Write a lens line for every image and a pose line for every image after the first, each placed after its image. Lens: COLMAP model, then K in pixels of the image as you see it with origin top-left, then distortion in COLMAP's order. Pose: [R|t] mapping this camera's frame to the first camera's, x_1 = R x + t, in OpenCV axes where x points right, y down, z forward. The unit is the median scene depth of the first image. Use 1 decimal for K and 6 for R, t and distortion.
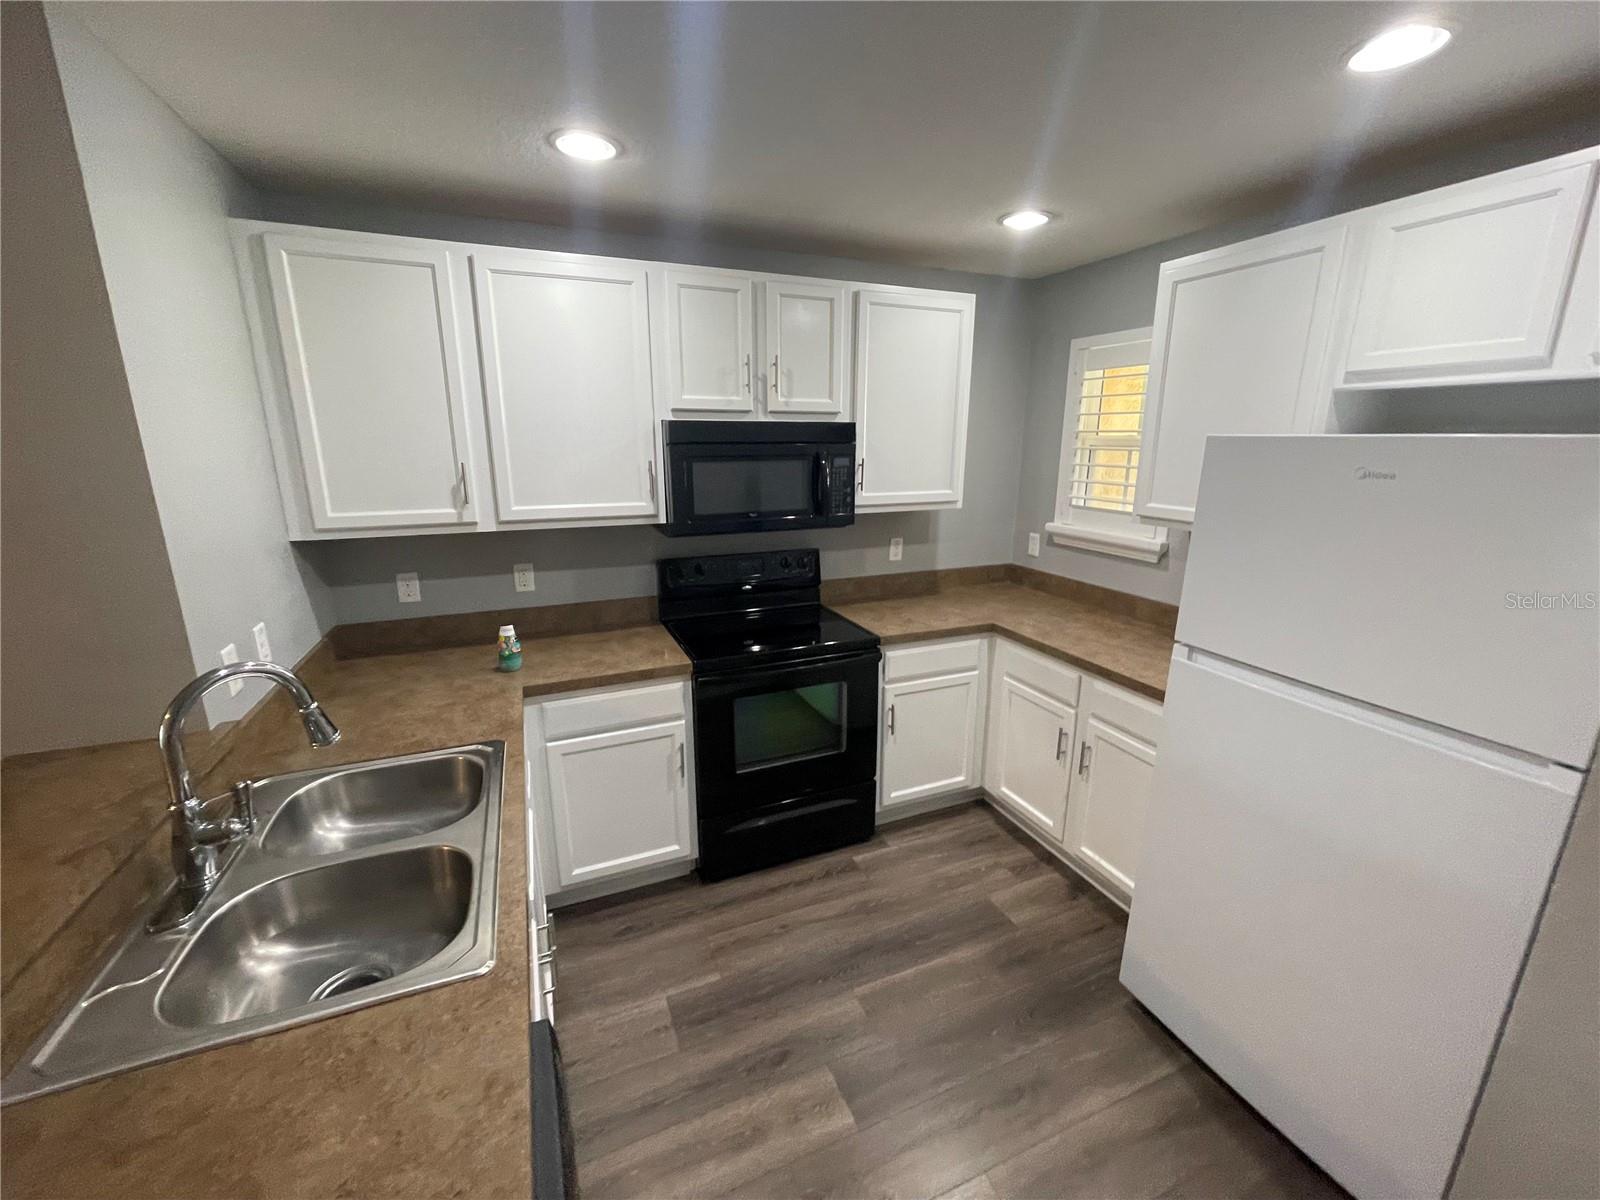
lens RADIAL K [[646.8, 0, 801.6], [0, 646.8, 596.7], [0, 0, 1]] dist [-0.022209, 0.015144]
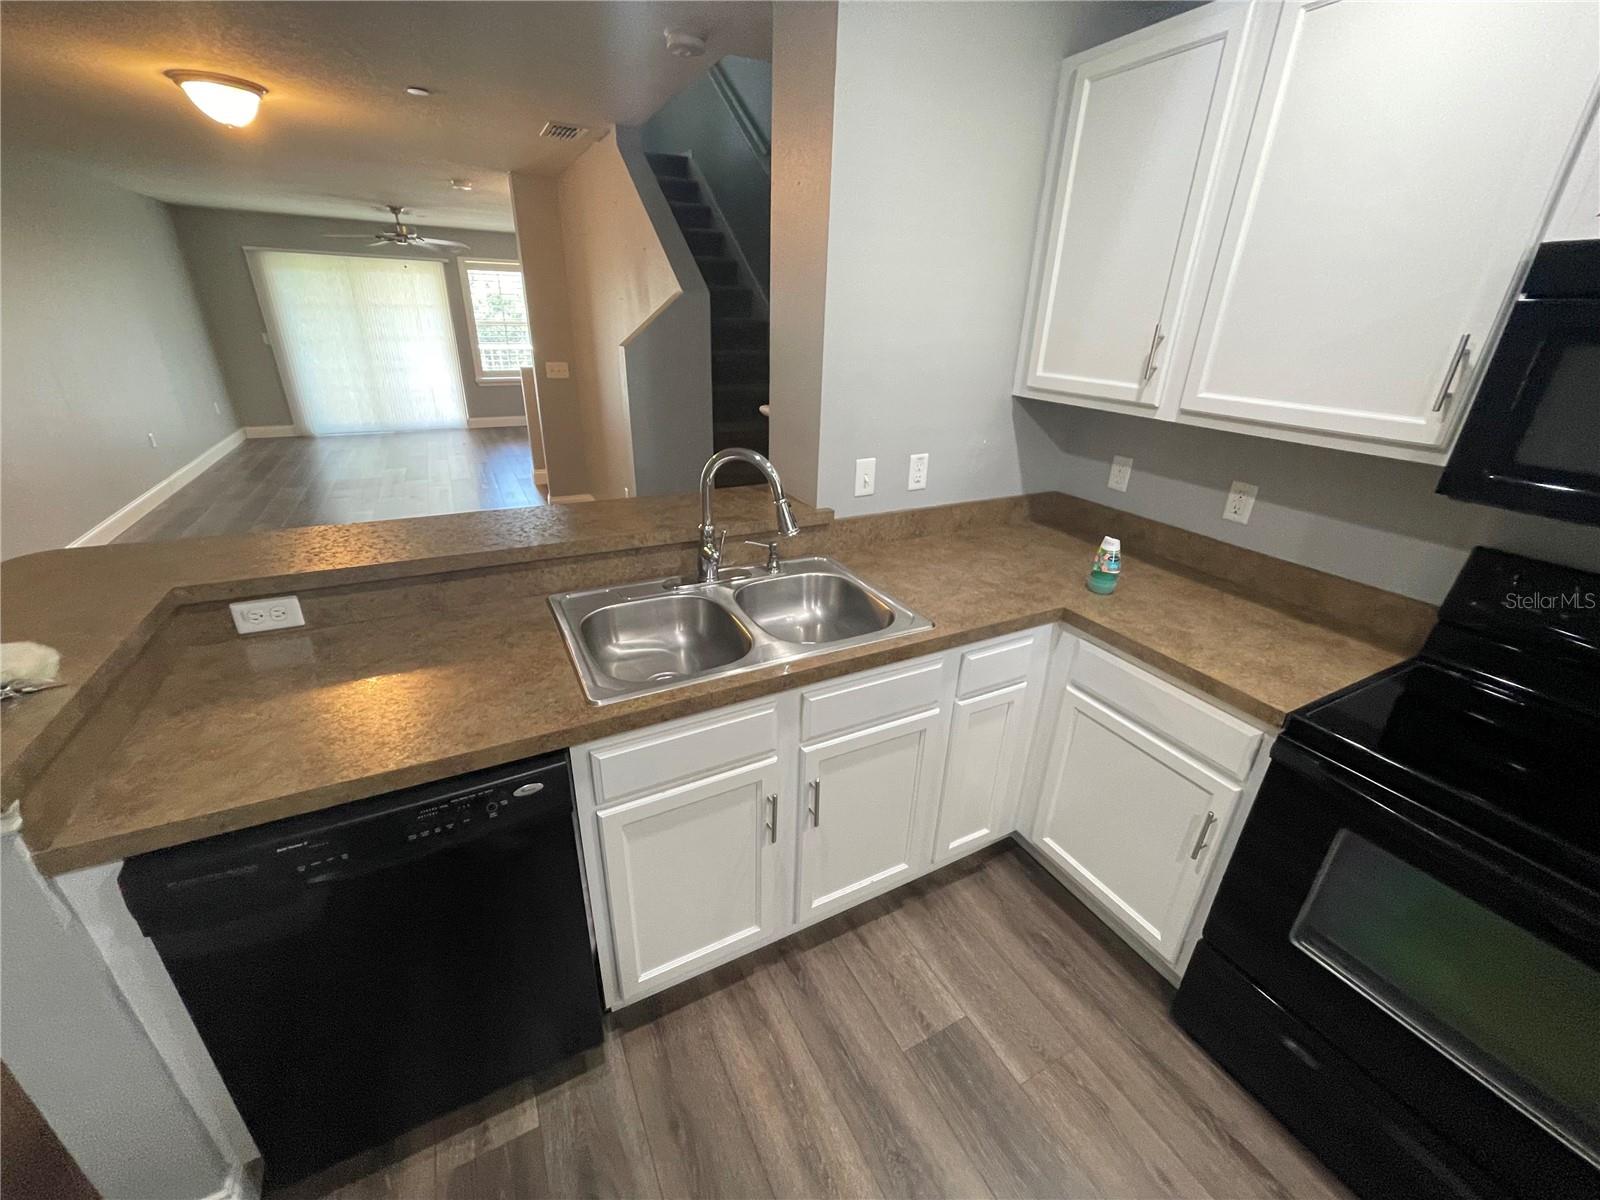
lens RADIAL K [[646.8, 0, 801.6], [0, 646.8, 596.7], [0, 0, 1]] dist [-0.022209, 0.015144]
pose [[0.088887, 0.404060, -0.910404, 0.270681], [-0.268267, 0.889957, 0.368793, -0.082558], [0.959235, 0.211450, 0.187502, 0.491371]]
